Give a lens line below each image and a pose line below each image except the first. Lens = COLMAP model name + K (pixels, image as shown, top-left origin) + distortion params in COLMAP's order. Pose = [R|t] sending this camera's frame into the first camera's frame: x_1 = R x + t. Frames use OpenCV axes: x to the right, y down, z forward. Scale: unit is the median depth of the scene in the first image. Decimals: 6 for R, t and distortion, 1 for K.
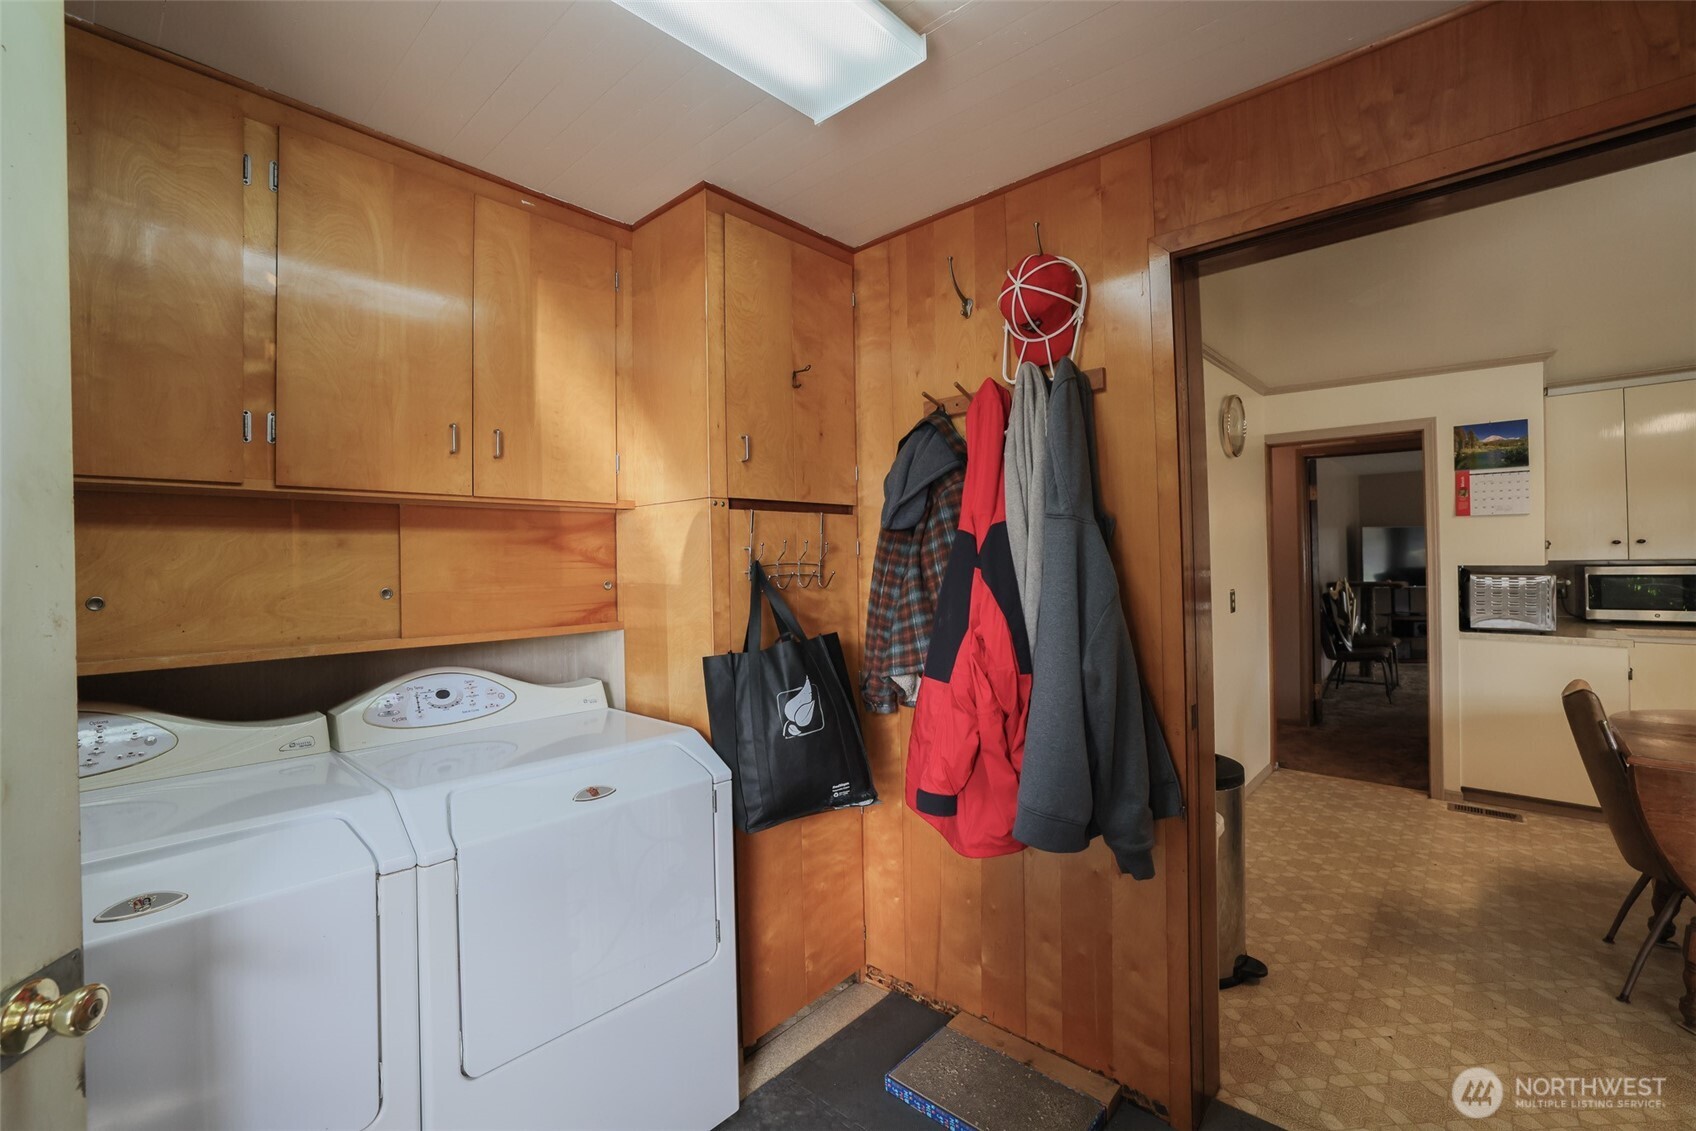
lens RADIAL K [[727.9, 0, 841.3], [0, 727.9, 545.7], [0, 0, 1]] dist [-0.036121, 0.009100]
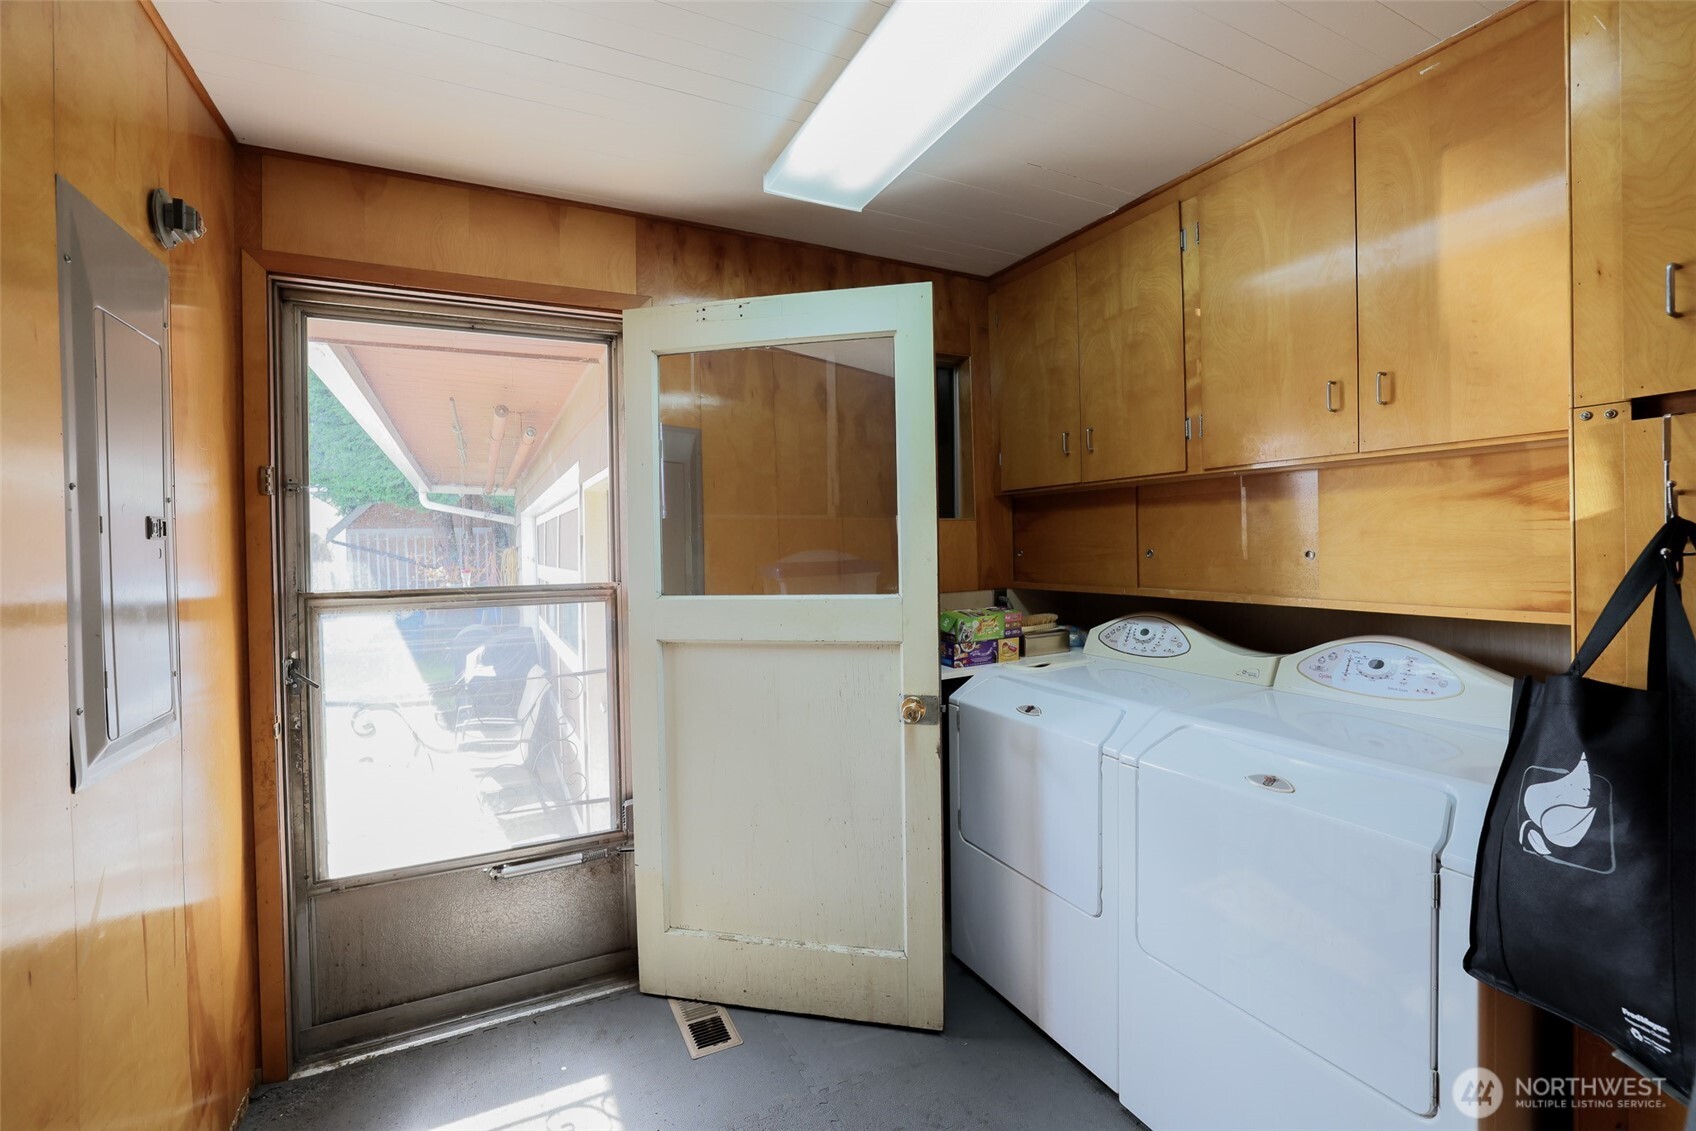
lens RADIAL K [[727.9, 0, 821.2], [0, 727.9, 555.2], [0, 0, 1]] dist [-0.036121, 0.009100]
pose [[-0.393580, 0.039313, -0.918449, 0.270377], [0.048364, 0.998587, 0.022018, 0.003880], [0.918017, -0.035754, -0.394925, 0.327249]]
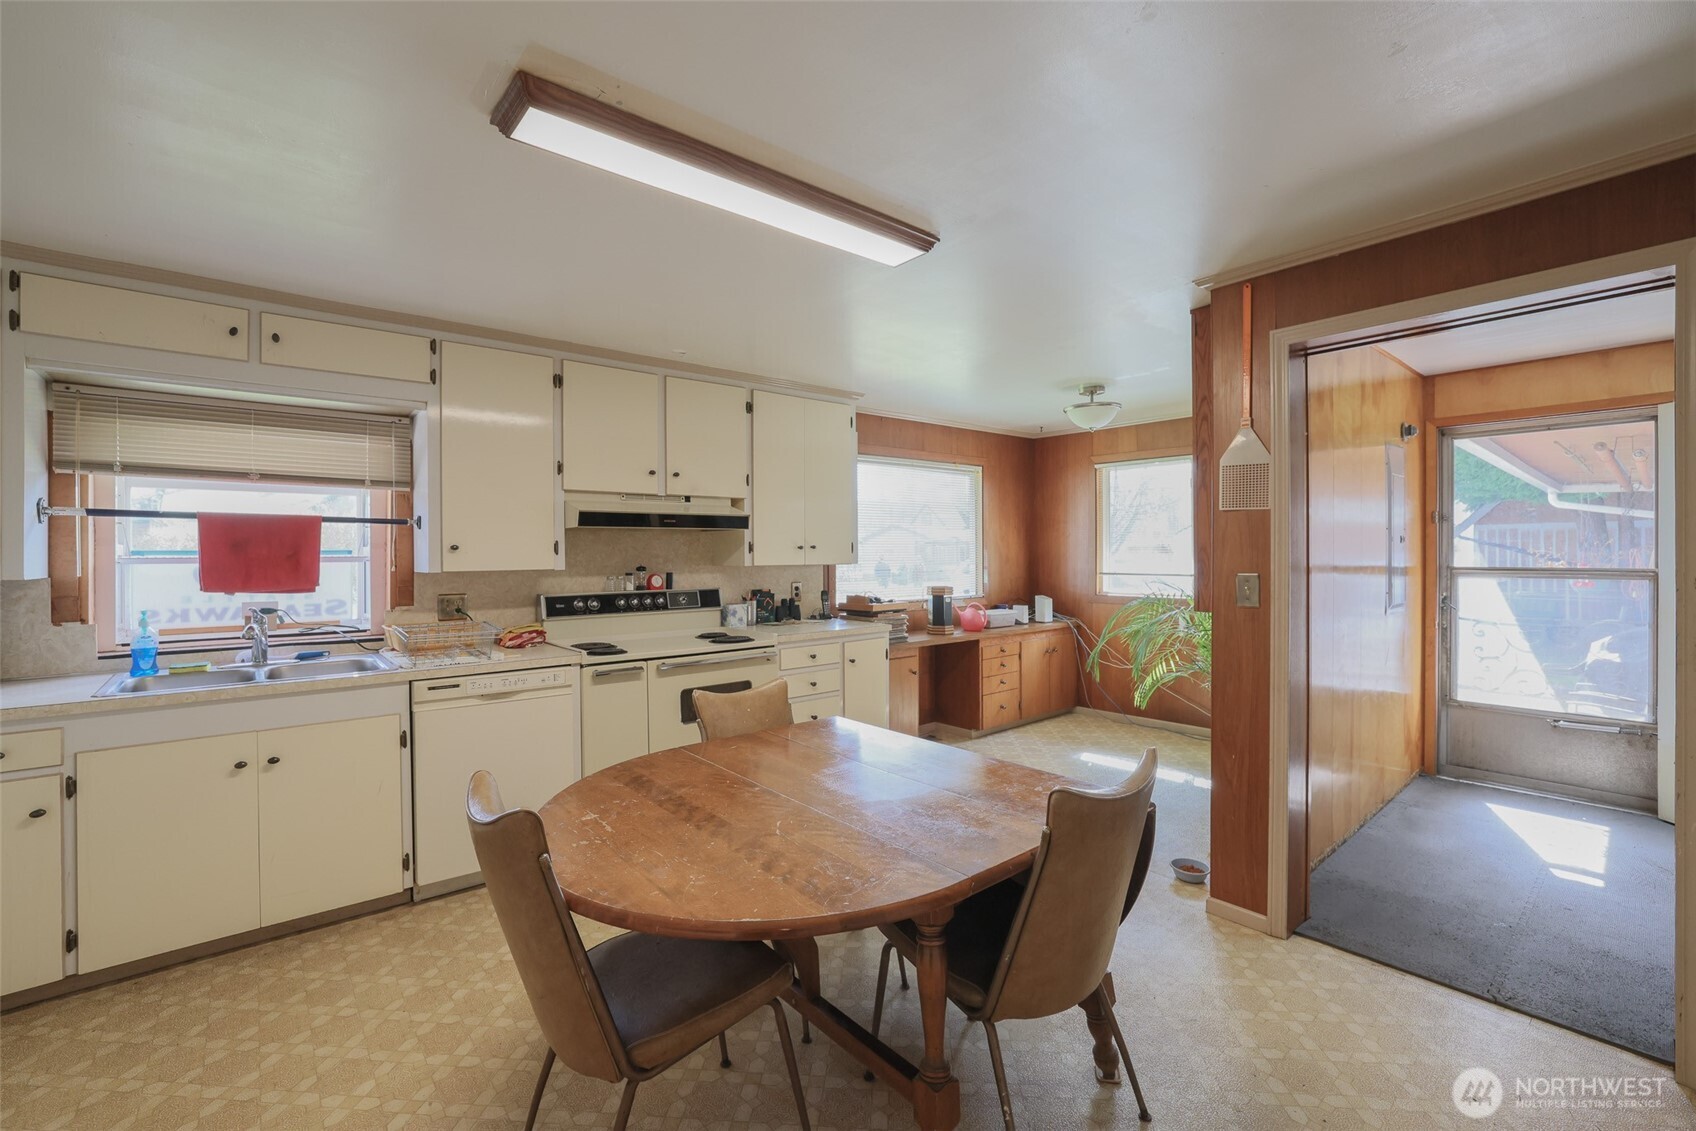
lens RADIAL K [[727.9, 0, 843.4], [0, 727.9, 550.6], [0, 0, 1]] dist [-0.036121, 0.009100]
pose [[-0.989317, 0.024018, 0.143786, 0.721248], [0.020242, 0.999412, -0.027670, 0.011043], [-0.144366, -0.024464, -0.989222, 1.018026]]
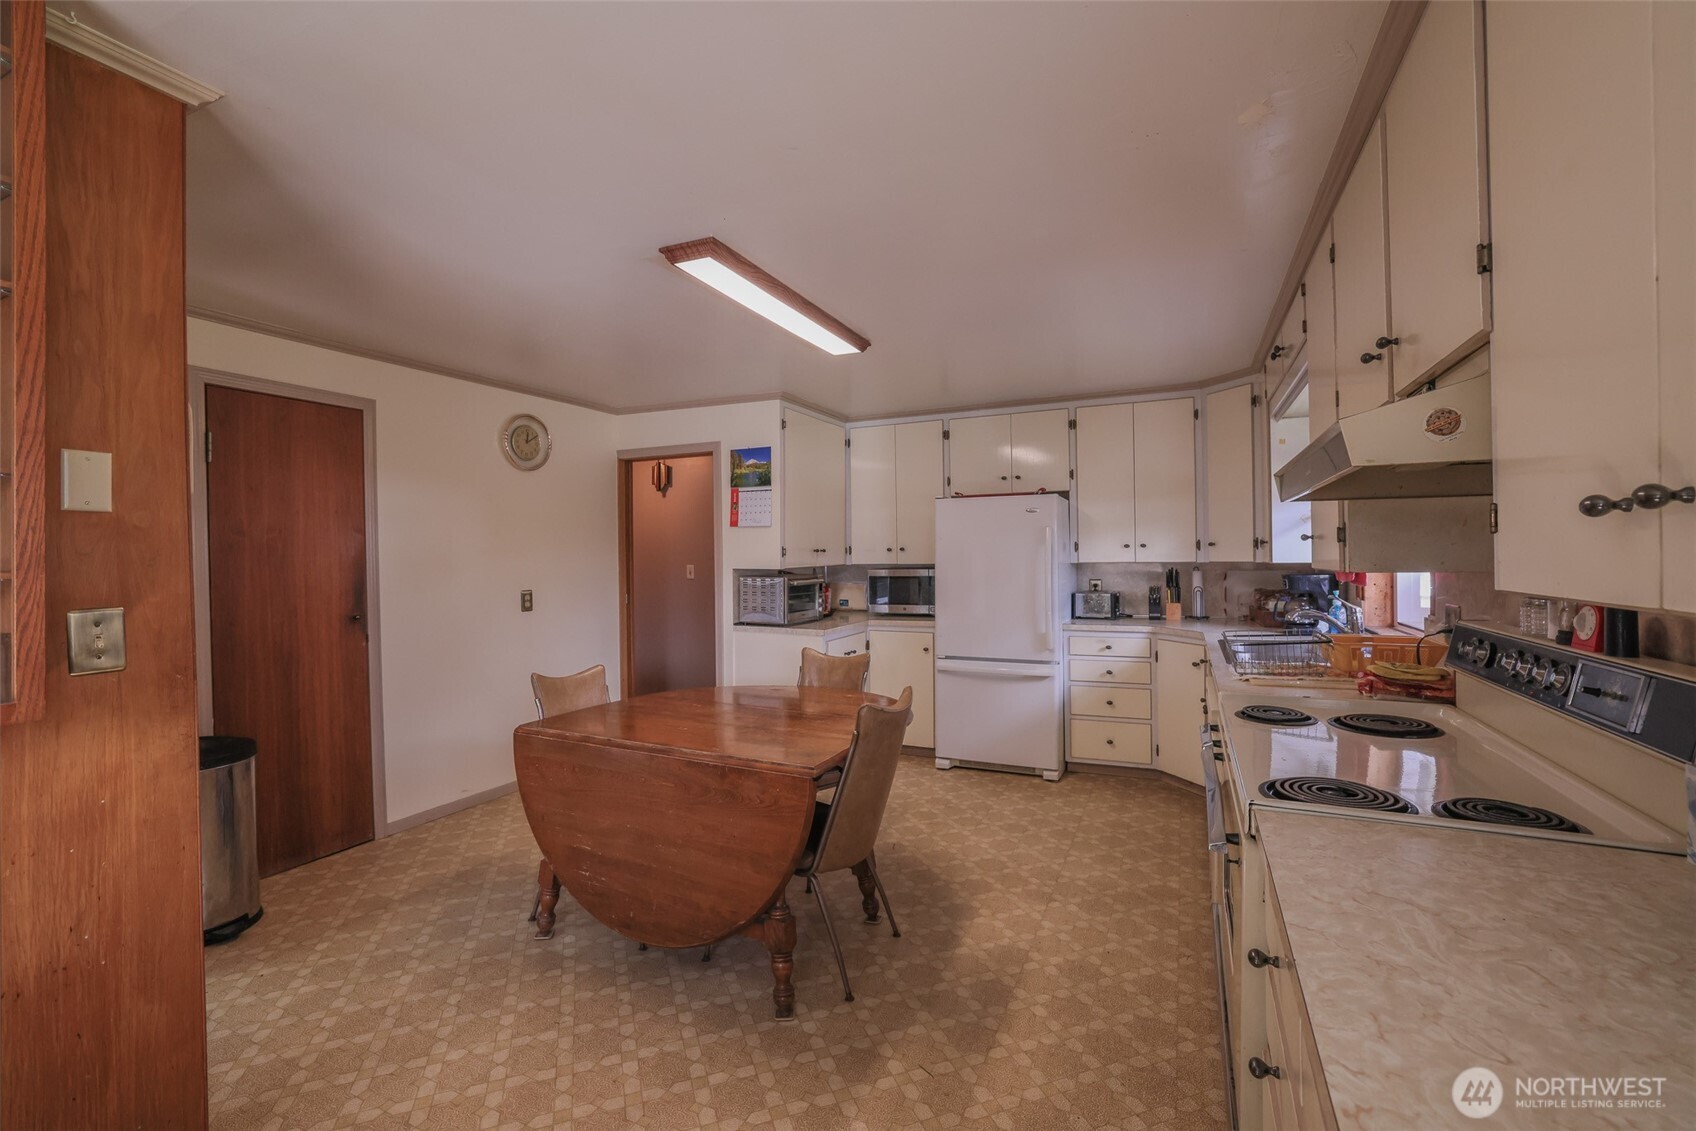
lens RADIAL K [[727.9, 0, 849.8], [0, 727.9, 558.2], [0, 0, 1]] dist [-0.036121, 0.009100]
pose [[0.954806, 0.003019, 0.297214, 0.697656], [-0.008336, 0.999827, 0.016623, -0.011435], [-0.297112, -0.018349, 0.954666, -0.203379]]
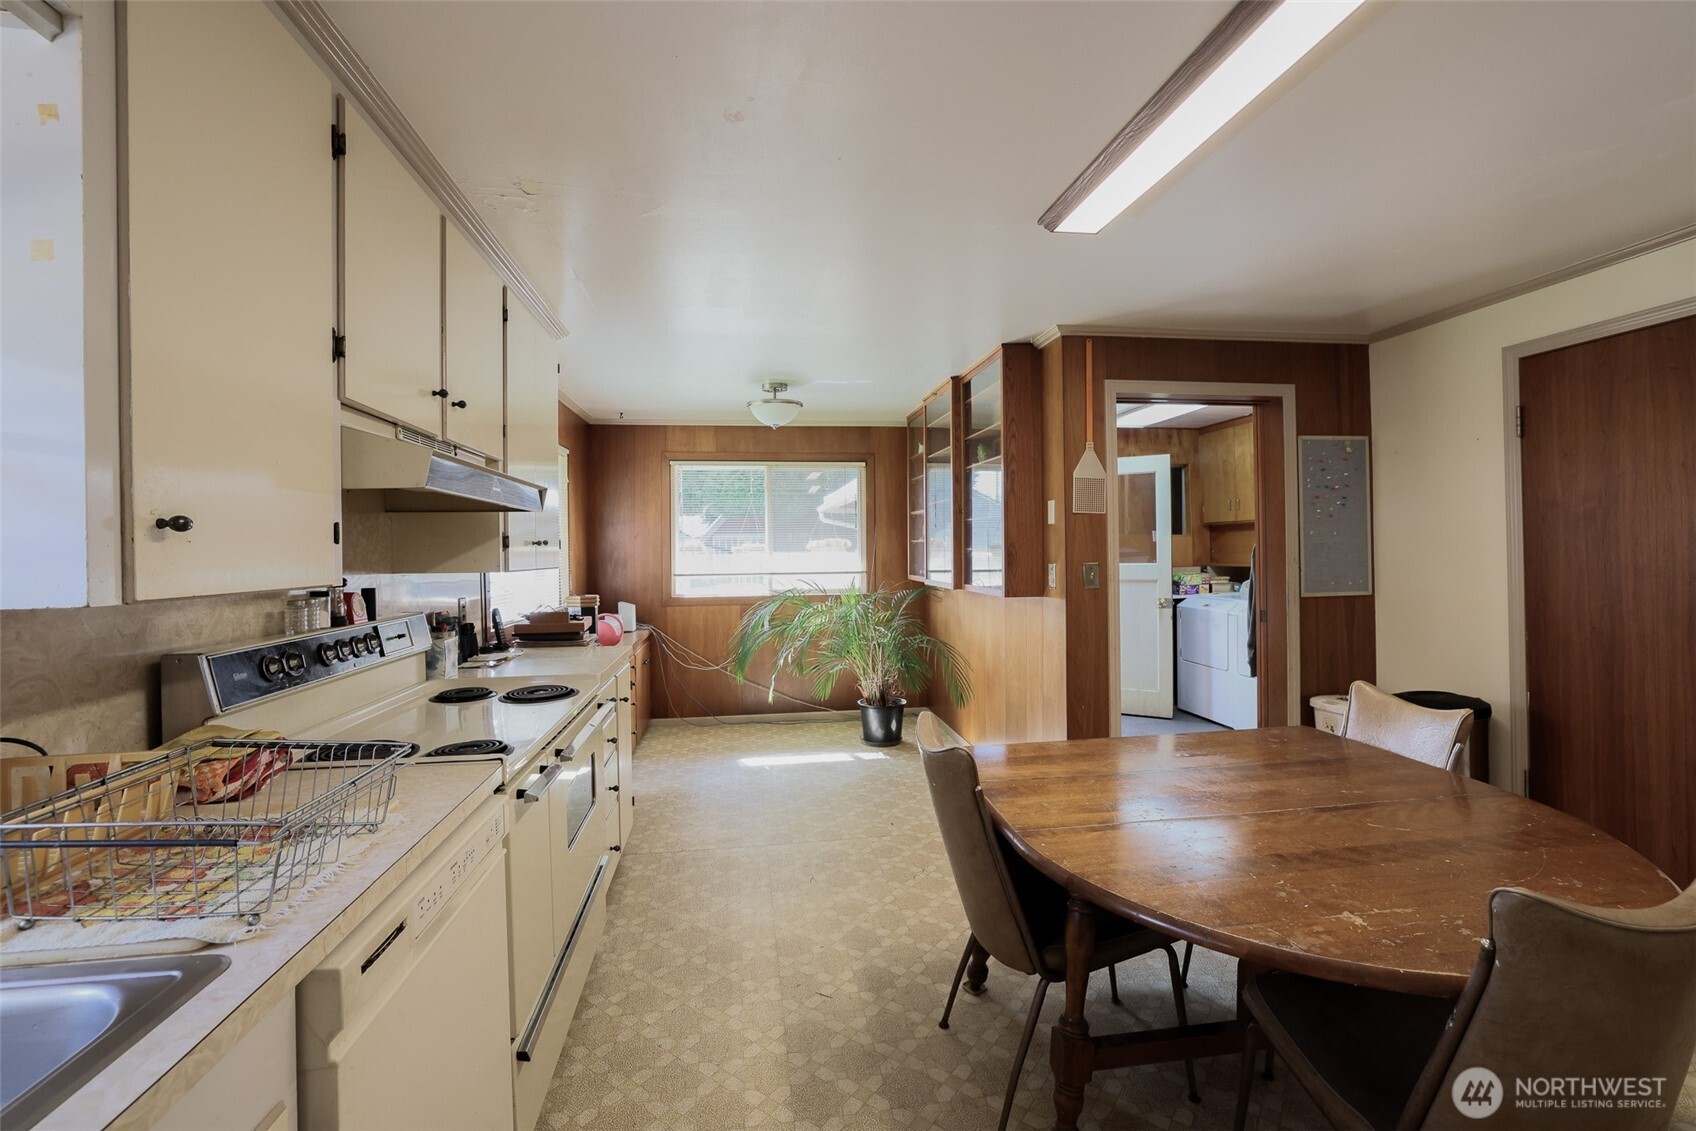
lens RADIAL K [[727.9, 0, 837.6], [0, 727.9, 544.5], [0, 0, 1]] dist [-0.036121, 0.009100]
pose [[-0.645320, 0.019018, -0.763675, 1.313071], [0.042965, 0.999011, -0.011428, -0.003015], [0.762703, -0.040186, -0.645499, 0.627916]]
